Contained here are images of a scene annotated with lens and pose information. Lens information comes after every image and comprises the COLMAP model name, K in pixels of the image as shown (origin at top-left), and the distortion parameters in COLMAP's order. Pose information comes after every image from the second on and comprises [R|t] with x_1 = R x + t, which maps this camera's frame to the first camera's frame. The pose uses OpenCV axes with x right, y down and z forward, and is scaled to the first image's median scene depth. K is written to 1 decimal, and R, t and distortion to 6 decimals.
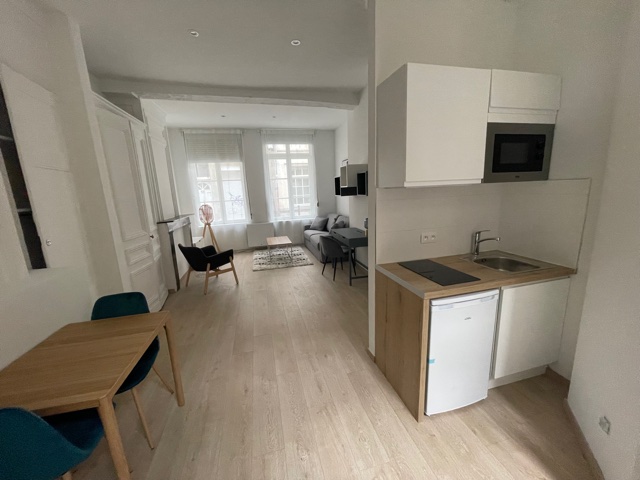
lens RADIAL K [[258.5, 0, 320.0], [0, 258.5, 240.0], [0, 0, 1]] dist [-0.002176, 0.000089]
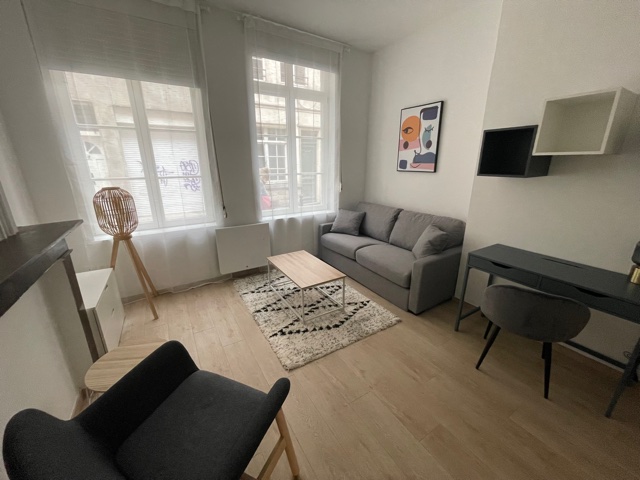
lens RADIAL K [[258.5, 0, 320.0], [0, 258.5, 240.0], [0, 0, 1]] dist [-0.002176, 0.000089]
pose [[0.954284, -0.045469, 0.295422, -0.711917], [0.017447, 0.995150, 0.096807, -0.242198], [-0.298391, -0.087227, 0.950450, 1.439943]]
